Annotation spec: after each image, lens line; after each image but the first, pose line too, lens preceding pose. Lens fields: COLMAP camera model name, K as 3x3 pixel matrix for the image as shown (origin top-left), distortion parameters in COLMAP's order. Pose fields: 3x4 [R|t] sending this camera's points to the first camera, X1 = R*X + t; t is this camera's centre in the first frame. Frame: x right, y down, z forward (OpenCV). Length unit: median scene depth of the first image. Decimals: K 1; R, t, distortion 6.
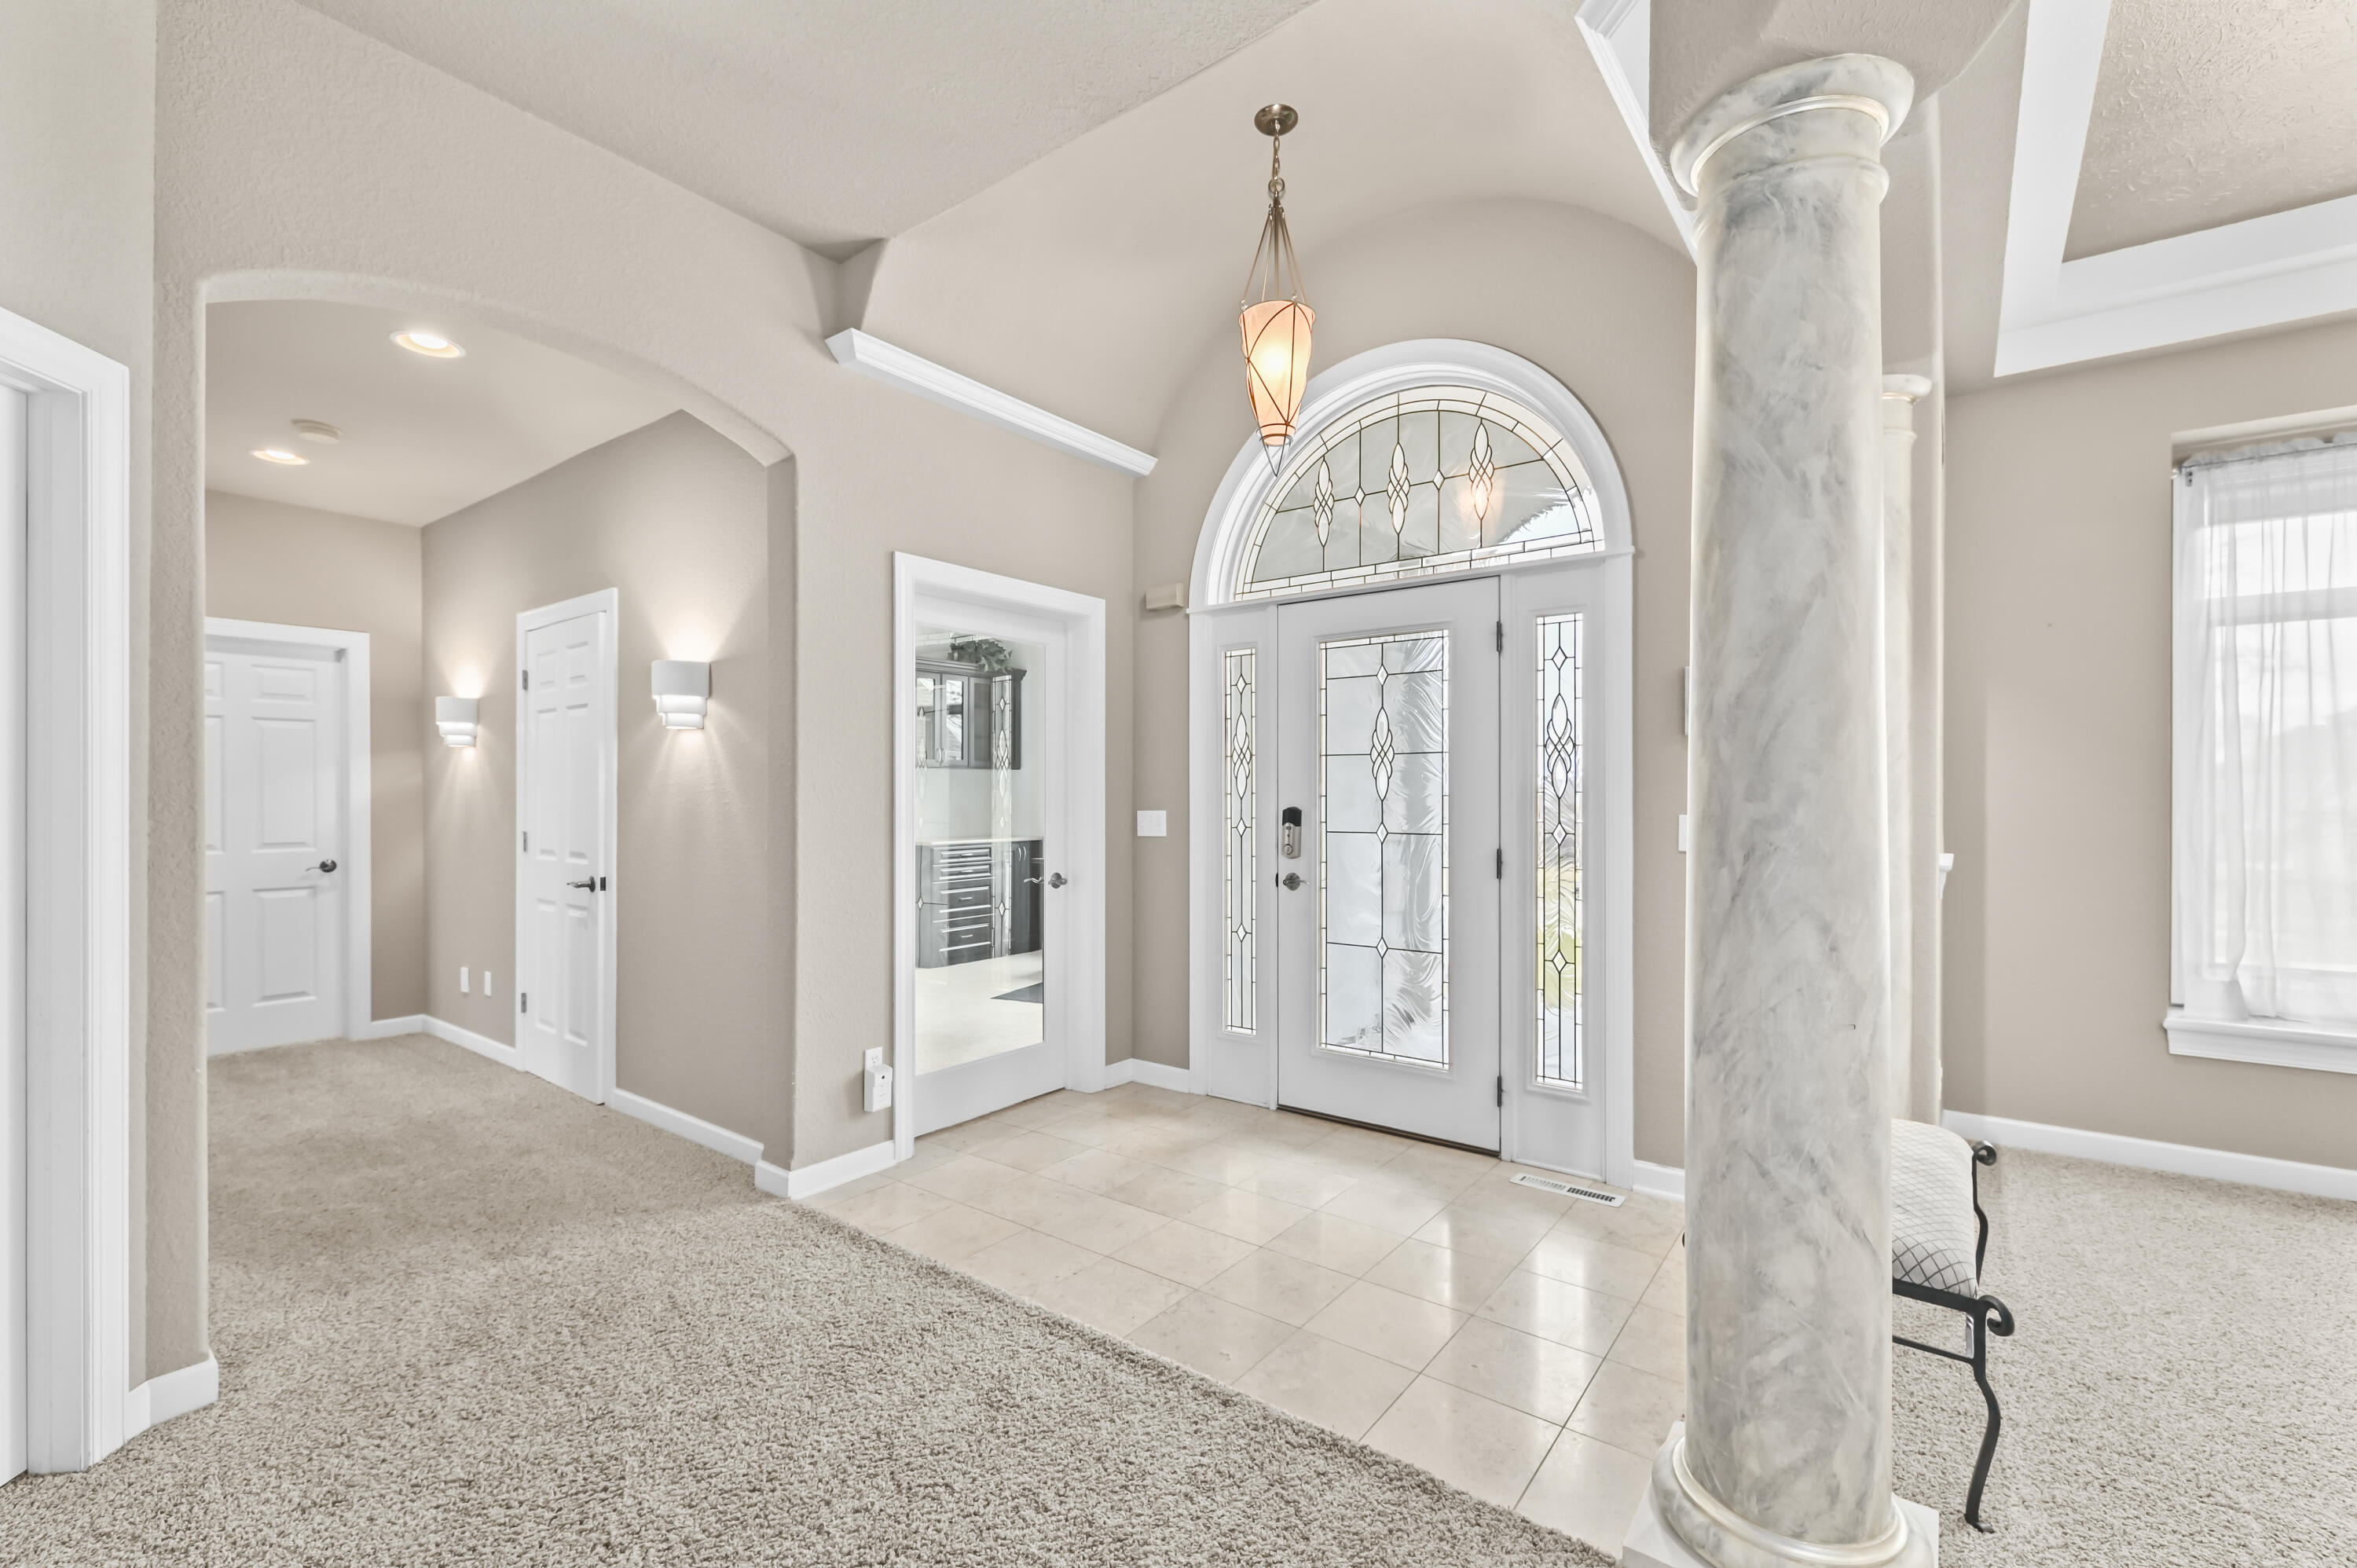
lens RADIAL K [[1043.7, 0, 1180.7], [0, 1043.7, 791.8], [0, 0, 1]] dist [0.000115, -0.000079]
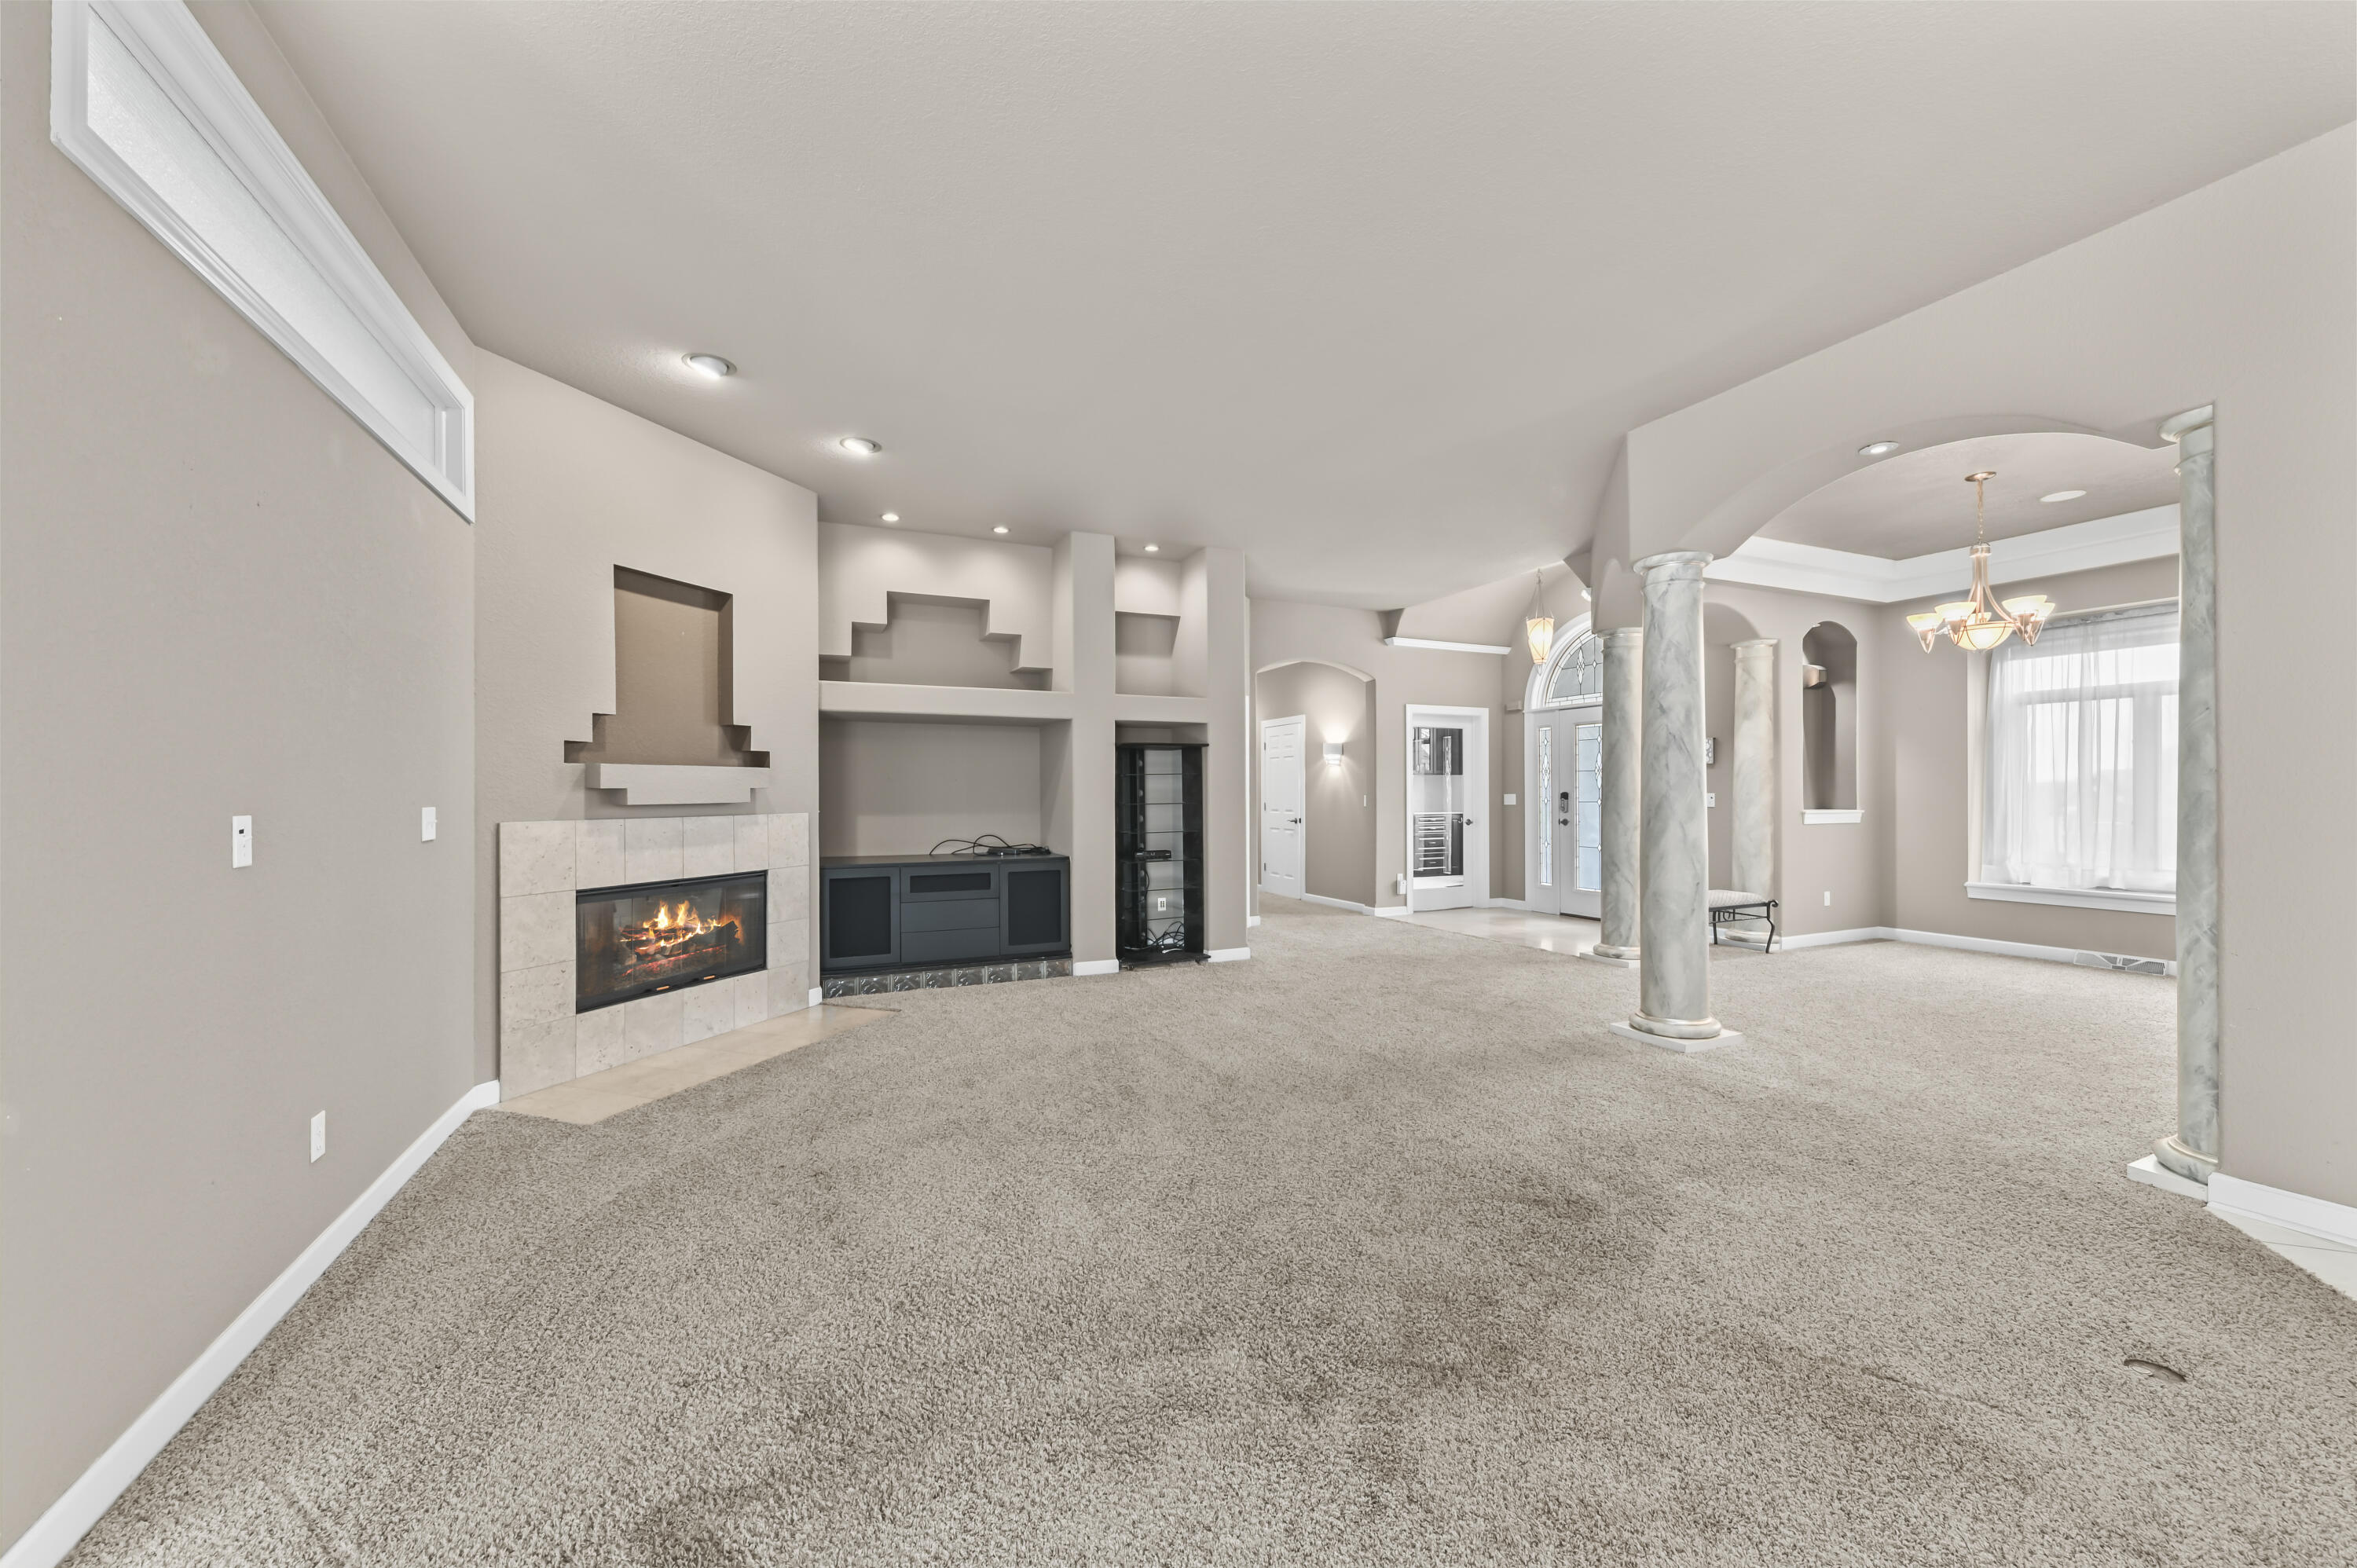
lens RADIAL K [[887.1, 0, 1191.3], [0, 887.1, 796.0], [0, 0, 1]] dist [0.001963, -0.000014]
pose [[0.890928, -0.002502, -0.454137, 0.272925], [0.005126, 0.999977, 0.004548, 0.009931], [0.454115, -0.006380, 0.890920, -1.277474]]
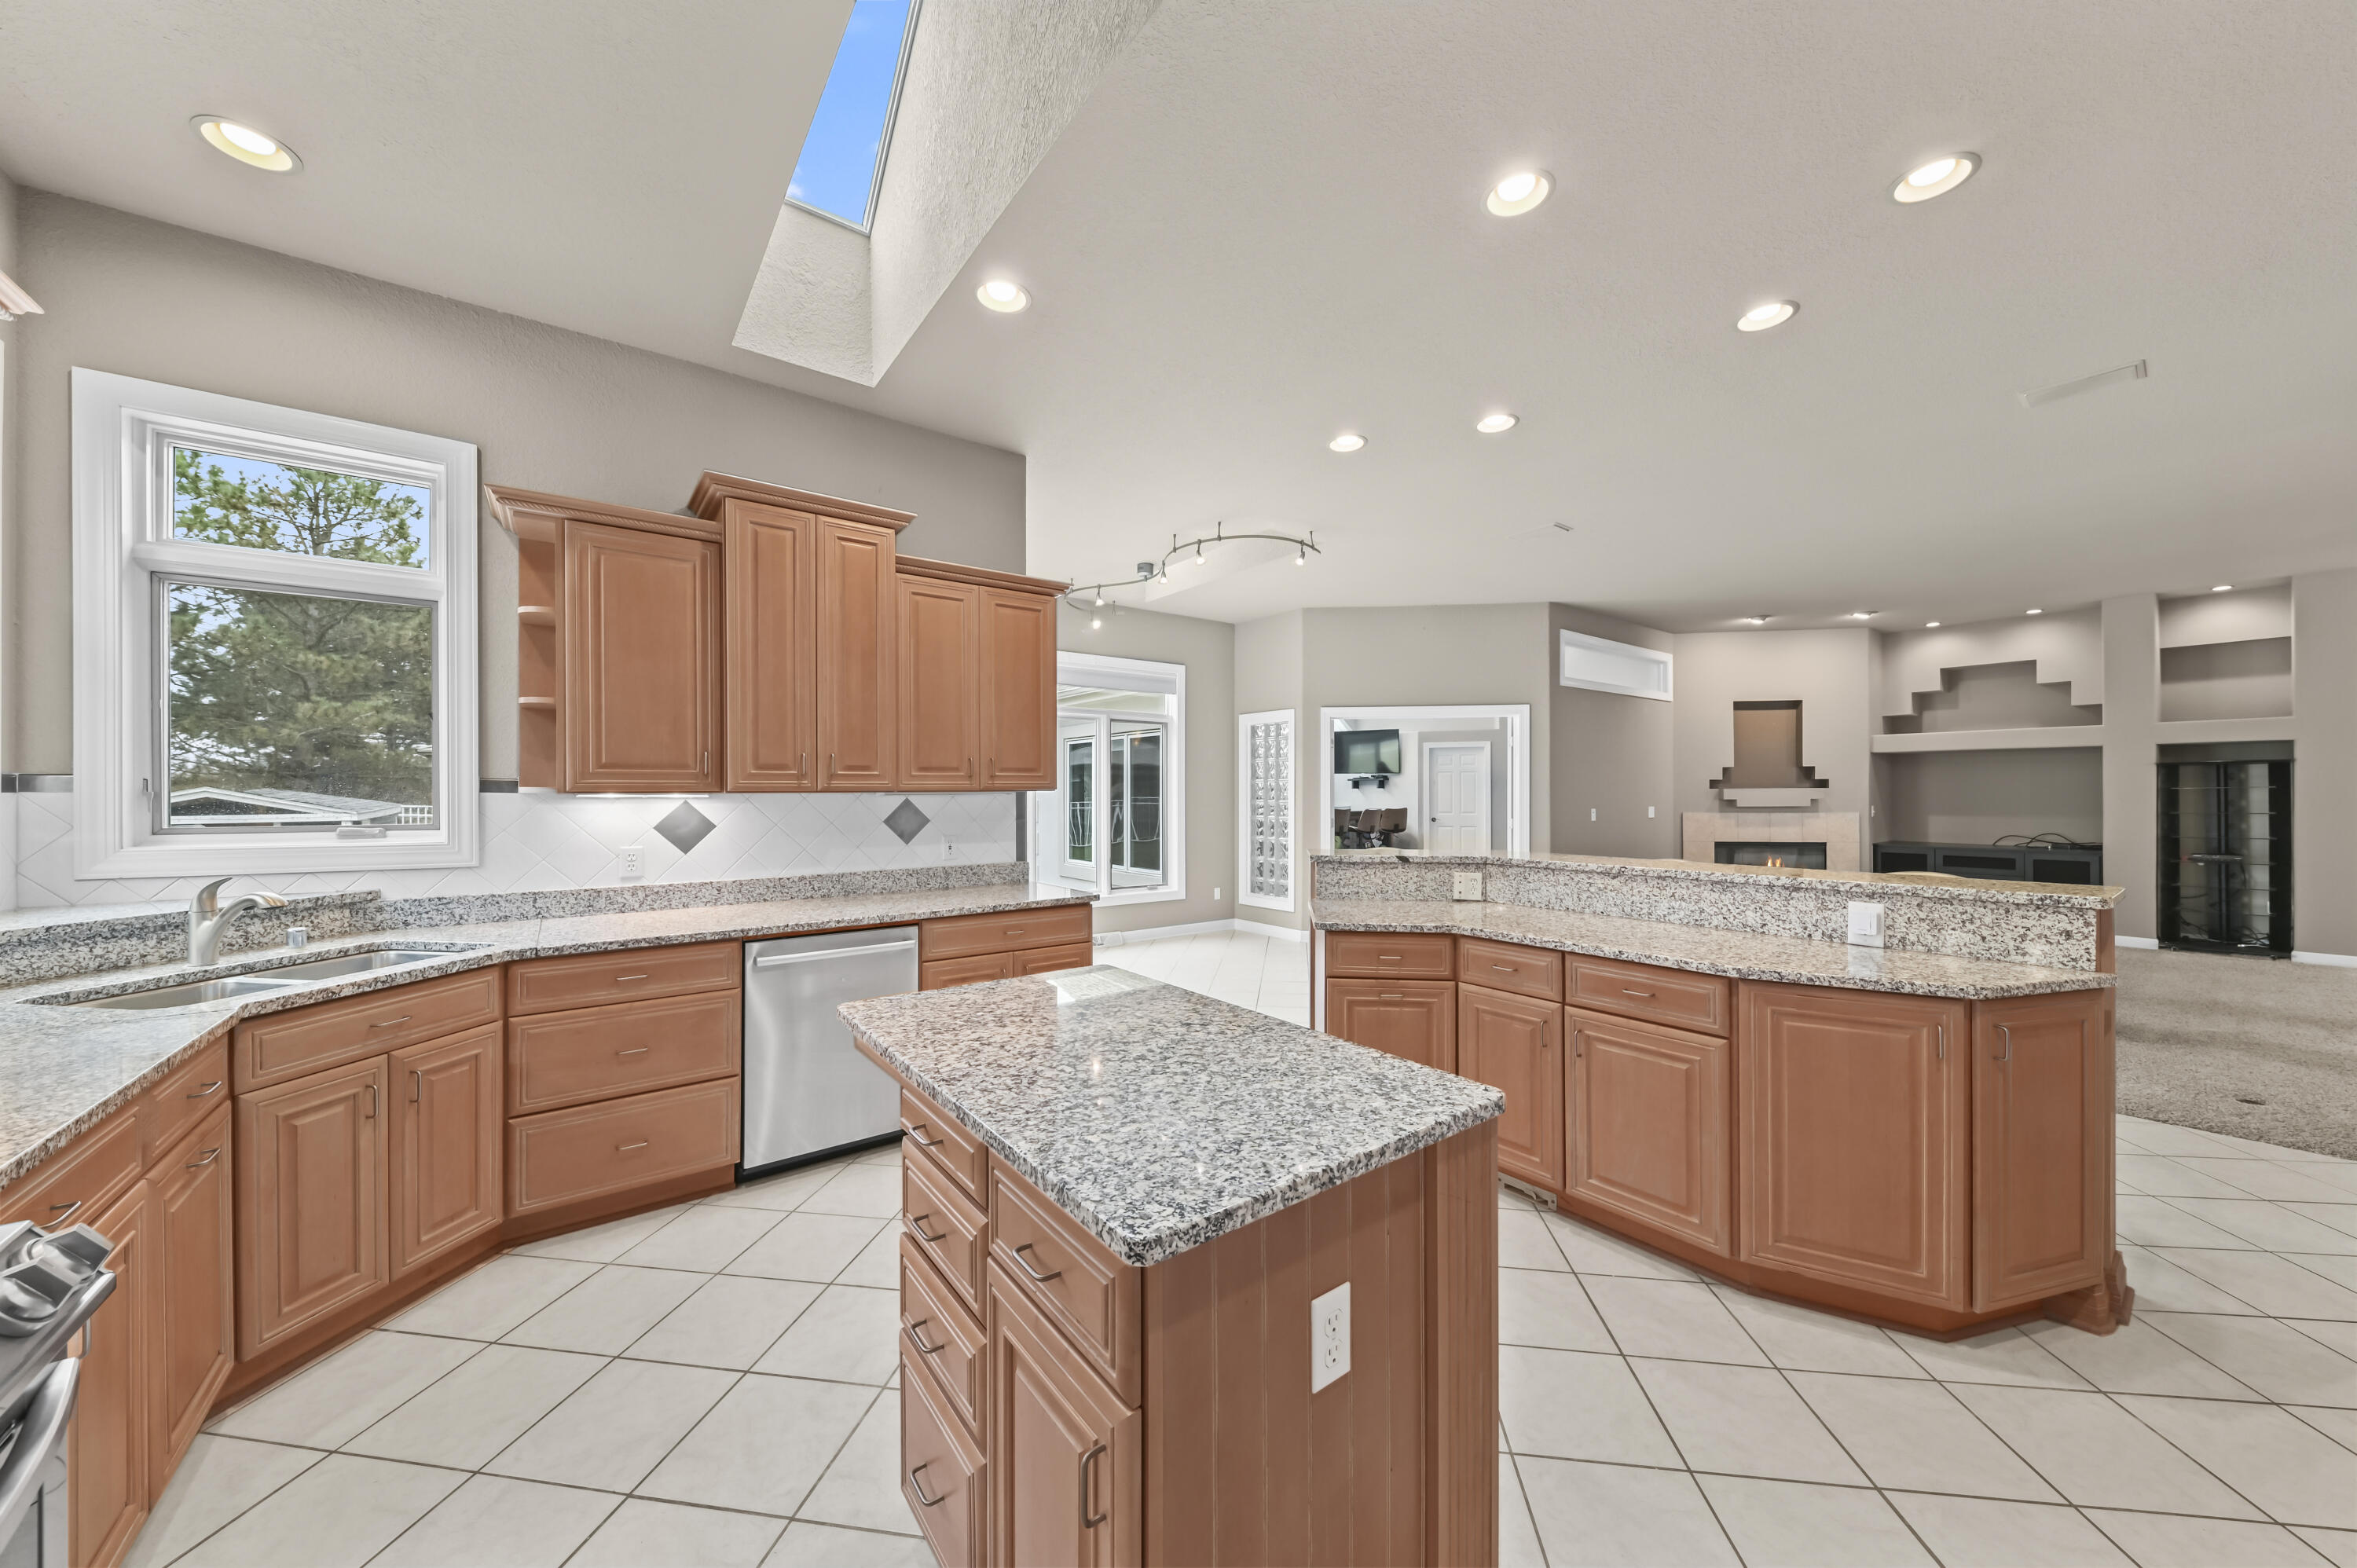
lens RADIAL K [[814.6, 0, 1178.5], [0, 814.6, 784.0], [0, 0, 1]] dist [0.006806, -0.003252]
pose [[-0.272568, -0.014874, -0.962022, 1.623699], [0.003107, 0.999862, -0.016340, -0.006834], [0.962132, -0.007443, -0.272484, -1.480965]]
